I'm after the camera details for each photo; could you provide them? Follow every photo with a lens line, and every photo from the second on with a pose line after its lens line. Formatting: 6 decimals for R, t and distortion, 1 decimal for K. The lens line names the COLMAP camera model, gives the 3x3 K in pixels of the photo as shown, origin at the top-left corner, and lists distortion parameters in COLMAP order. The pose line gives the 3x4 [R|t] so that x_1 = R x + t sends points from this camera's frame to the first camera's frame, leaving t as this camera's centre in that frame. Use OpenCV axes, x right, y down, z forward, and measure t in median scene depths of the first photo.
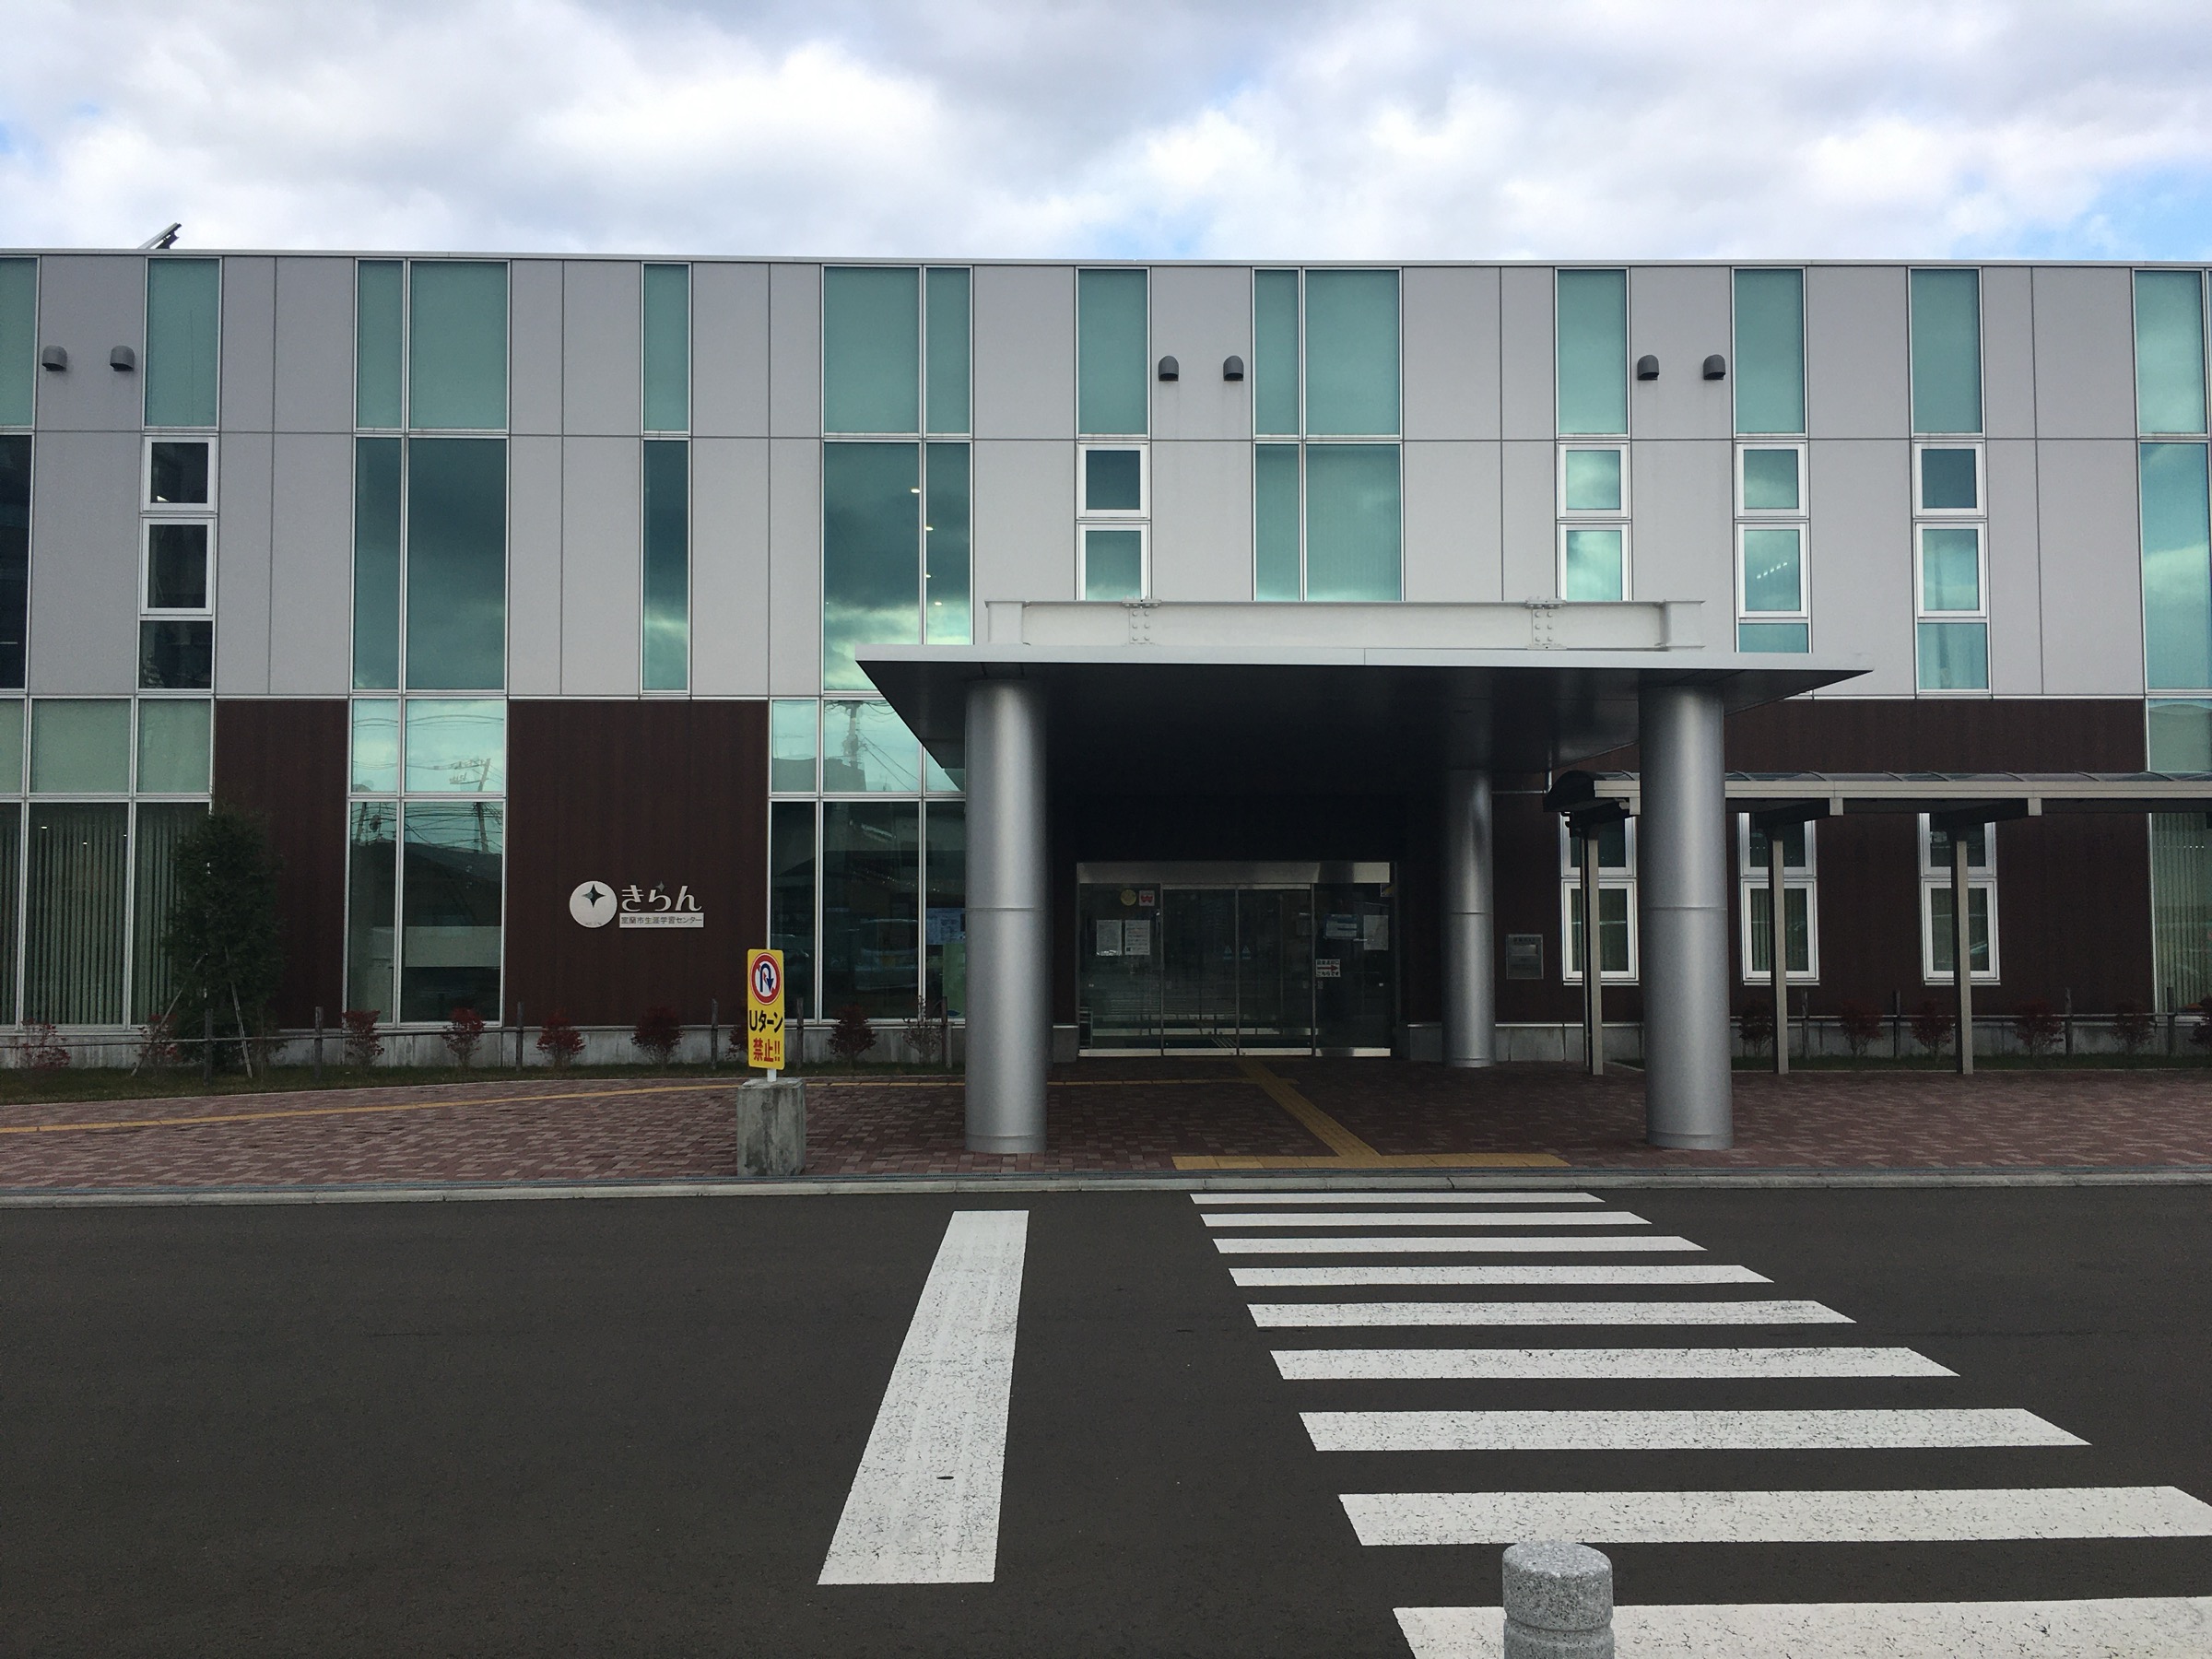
lens RADIAL K [[1894.5, 0, 1097.3], [0, 1894.5, 812.8], [0, 0, 1]] dist [0.085315, -0.104361]
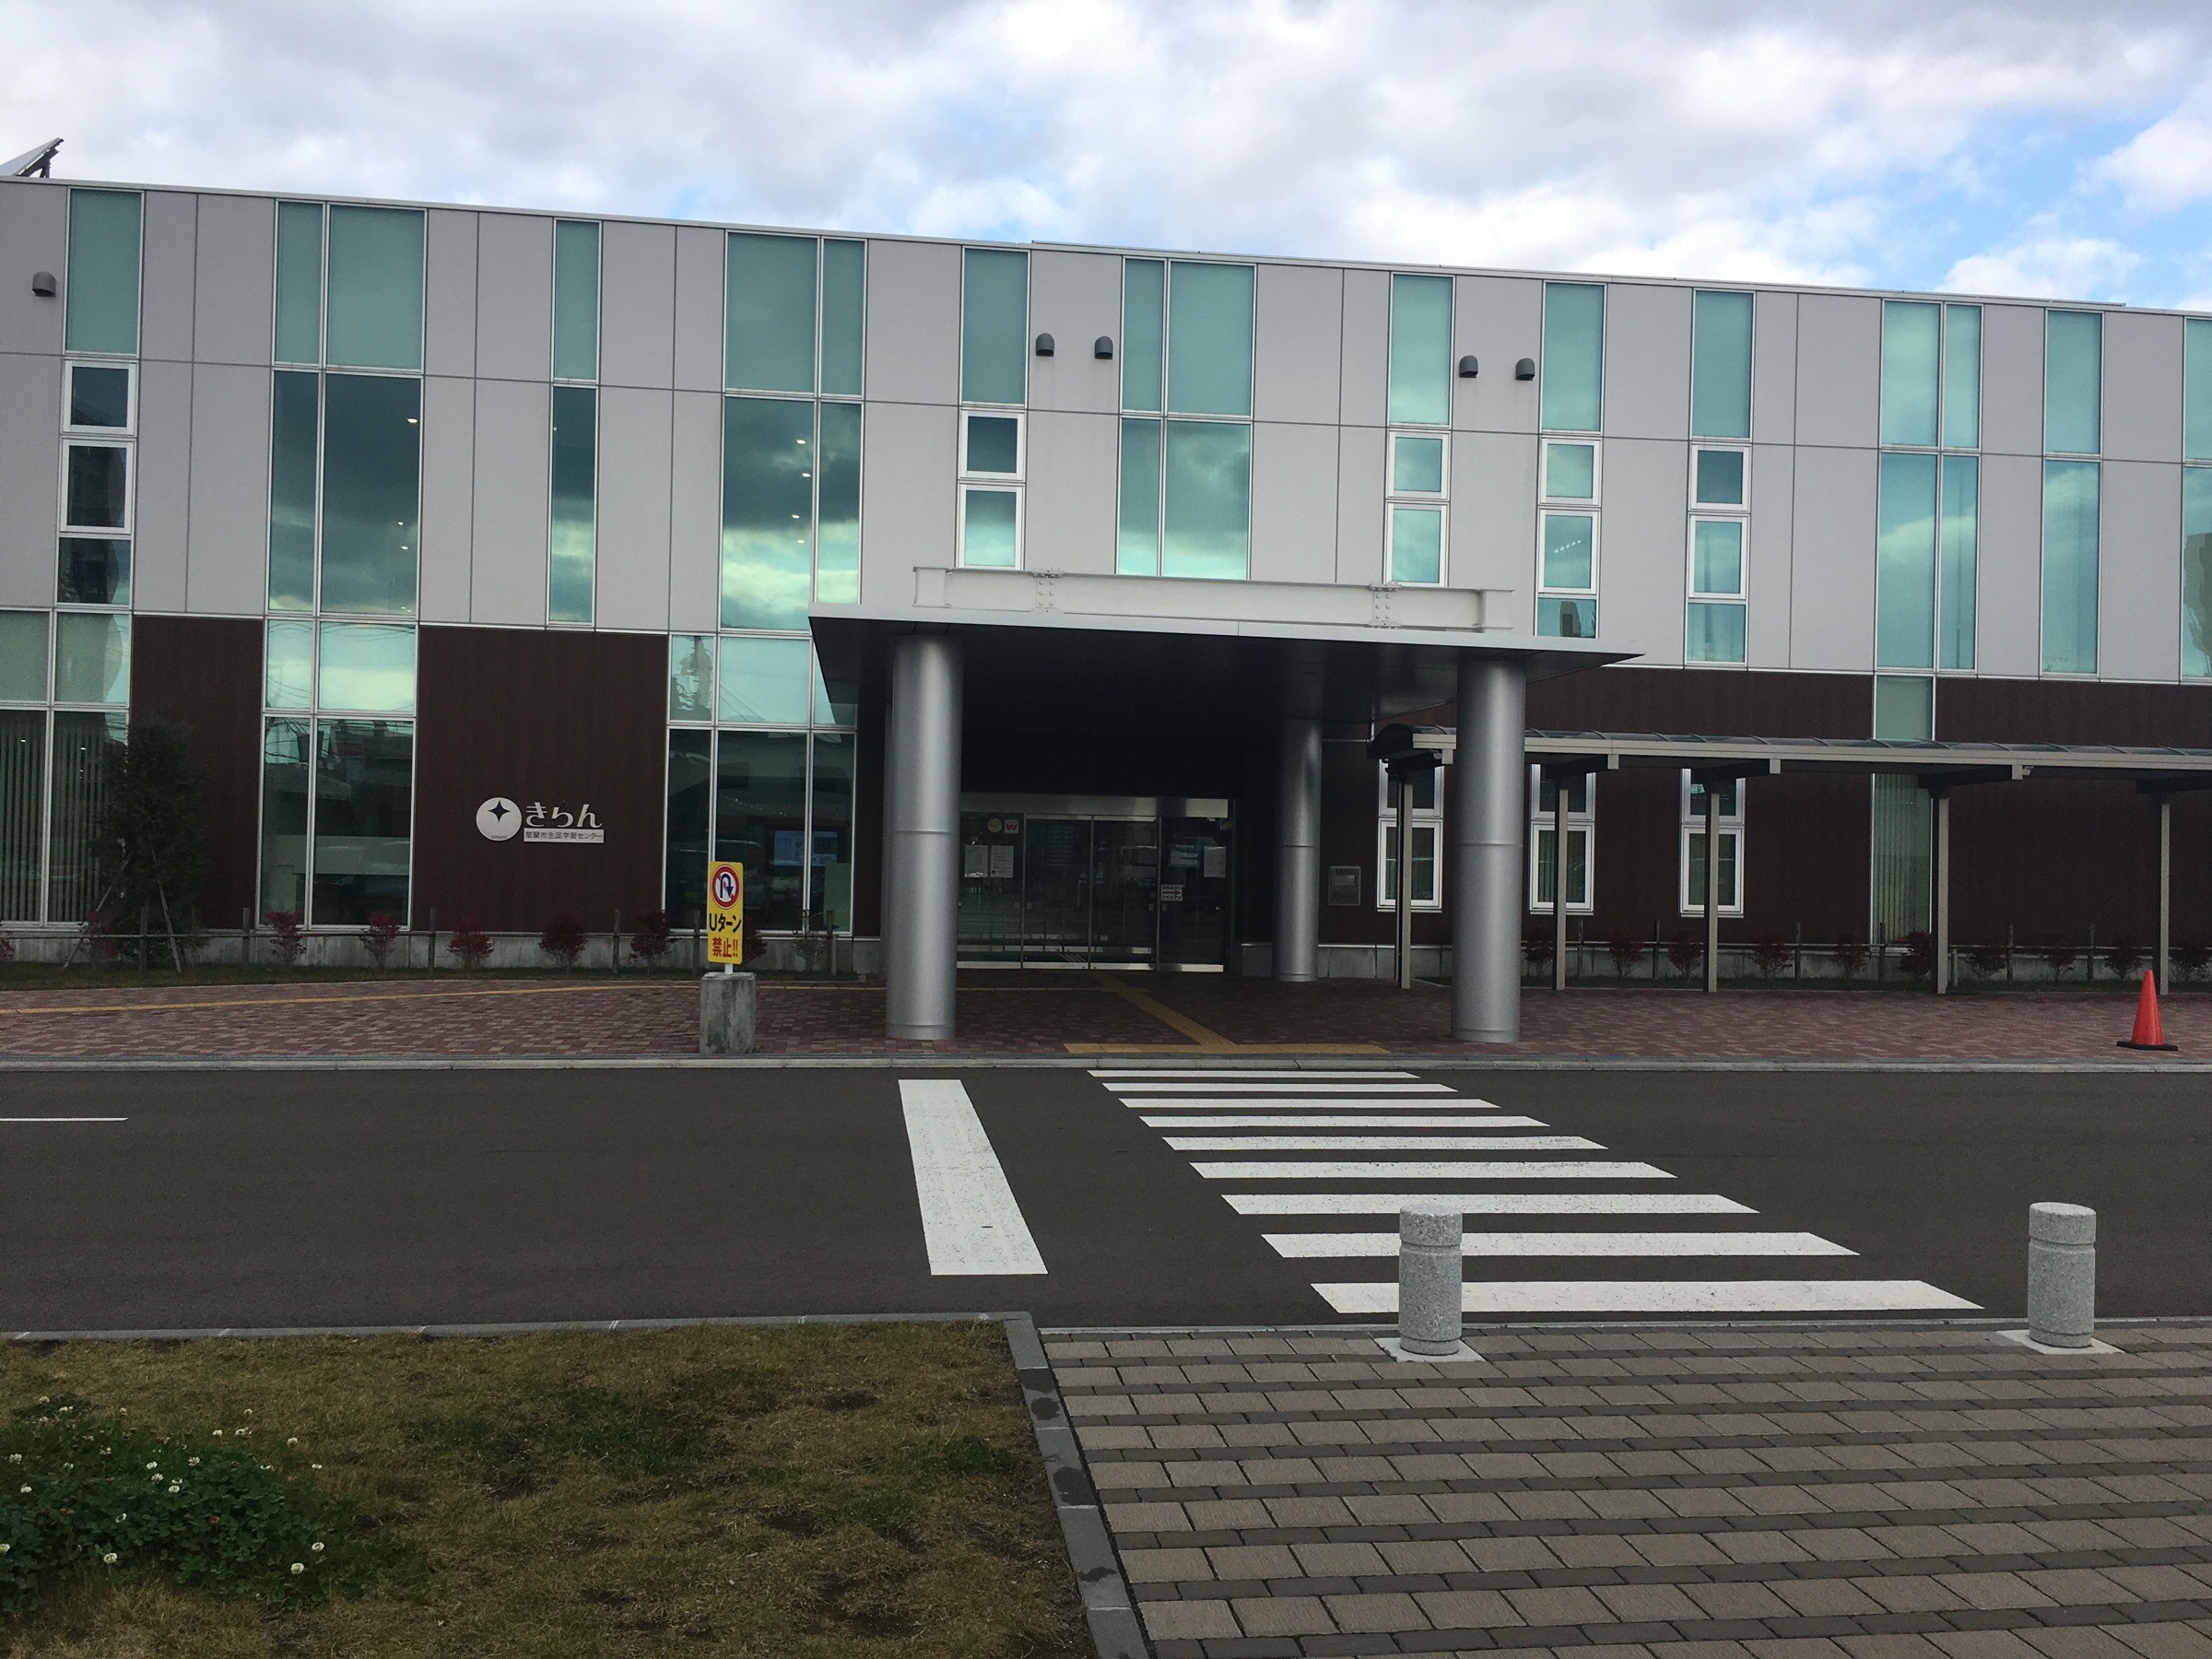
lens RADIAL K [[1894.5, 0, 1103.3], [0, 1894.5, 808.6], [0, 0, 1]] dist [0.085315, -0.104361]
pose [[0.994079, 0.025416, 0.105645, -0.039335], [-0.029060, 0.999030, 0.033091, -0.003560], [-0.104701, -0.035965, 0.993853, -0.106951]]
